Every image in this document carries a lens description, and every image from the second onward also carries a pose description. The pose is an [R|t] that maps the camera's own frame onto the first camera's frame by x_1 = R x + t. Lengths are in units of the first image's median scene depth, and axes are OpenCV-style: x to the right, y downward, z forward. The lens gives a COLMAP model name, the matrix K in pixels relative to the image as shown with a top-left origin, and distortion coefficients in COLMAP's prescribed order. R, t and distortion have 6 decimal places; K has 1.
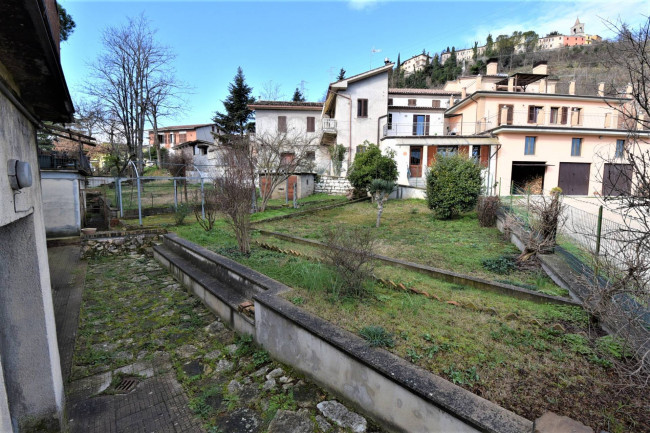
lens RADIAL K [[281.7, 0, 325.0], [0, 281.7, 216.5], [0, 0, 1]] dist [-0.001632, -0.010873]
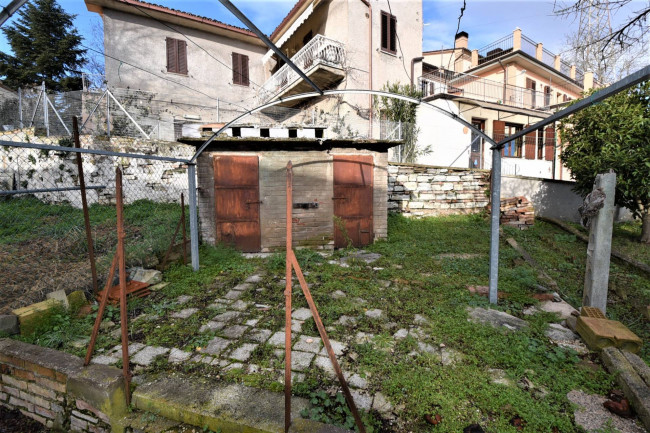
lens RADIAL K [[281.7, 0, 325.0], [0, 281.7, 216.5], [0, 0, 1]] dist [-0.001632, -0.010873]
pose [[0.877786, -0.053839, 0.476018, -0.182532], [0.064539, 0.997896, -0.006146, -0.059764], [-0.474686, 0.036116, 0.879414, 0.541316]]
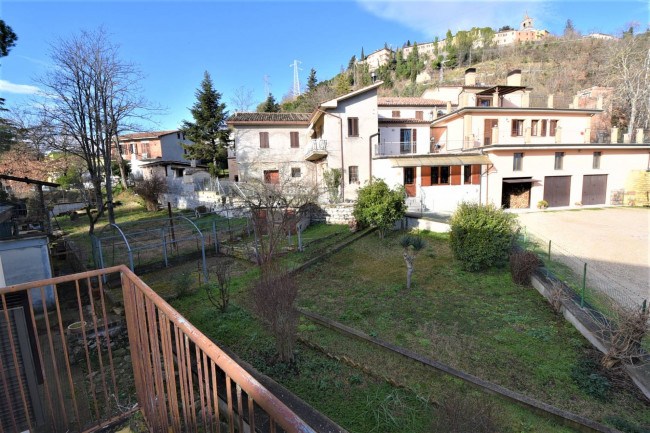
lens RADIAL K [[281.7, 0, 325.0], [0, 281.7, 216.5], [0, 0, 1]] dist [-0.001632, -0.010873]
pose [[0.992589, -0.058651, 0.106428, -0.069581], [0.055881, 0.998021, 0.028834, -0.096534], [-0.107909, -0.022673, 0.993902, 0.041273]]
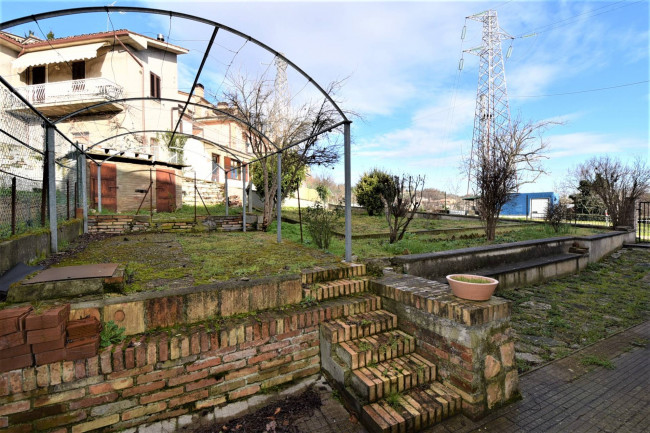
lens RADIAL K [[281.7, 0, 325.0], [0, 281.7, 216.5], [0, 0, 1]] dist [-0.001632, -0.010873]
pose [[0.197884, -0.025825, 0.979885, -0.417326], [0.113190, 0.993568, 0.003327, -0.010117], [-0.973668, 0.110255, 0.199535, 0.404943]]
